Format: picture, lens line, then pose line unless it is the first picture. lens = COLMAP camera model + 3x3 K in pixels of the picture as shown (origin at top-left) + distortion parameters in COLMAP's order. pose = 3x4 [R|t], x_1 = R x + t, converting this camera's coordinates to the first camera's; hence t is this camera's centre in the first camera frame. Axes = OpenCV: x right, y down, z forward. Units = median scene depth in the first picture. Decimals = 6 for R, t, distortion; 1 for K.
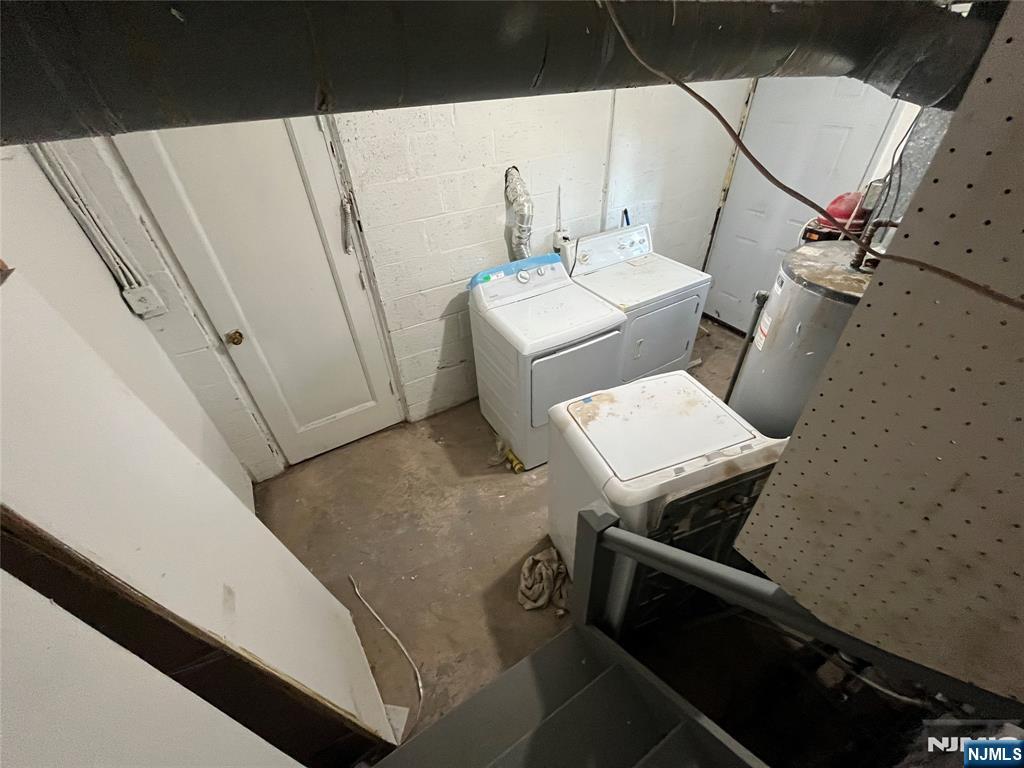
lens RADIAL K [[415.3, 0, 517.5], [0, 415.3, 380.7], [0, 0, 1]] dist [0.000034, -0.000124]
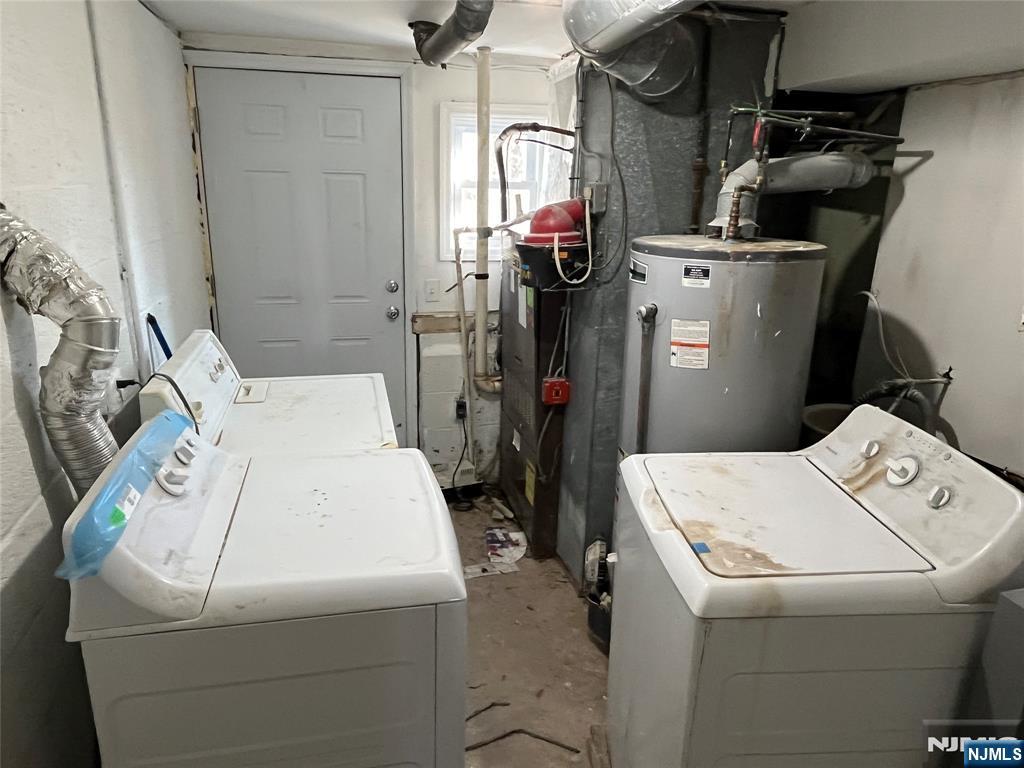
lens RADIAL K [[673.7, 0, 512.0], [0, 673.7, 384.0], [0, 0, 1]] dist [0.000020, 0.000086]
pose [[0.312765, -0.243424, 0.918108, -0.411761], [0.556503, 0.830283, 0.030558, -0.184623], [-0.769729, 0.501372, 0.395150, 0.542408]]
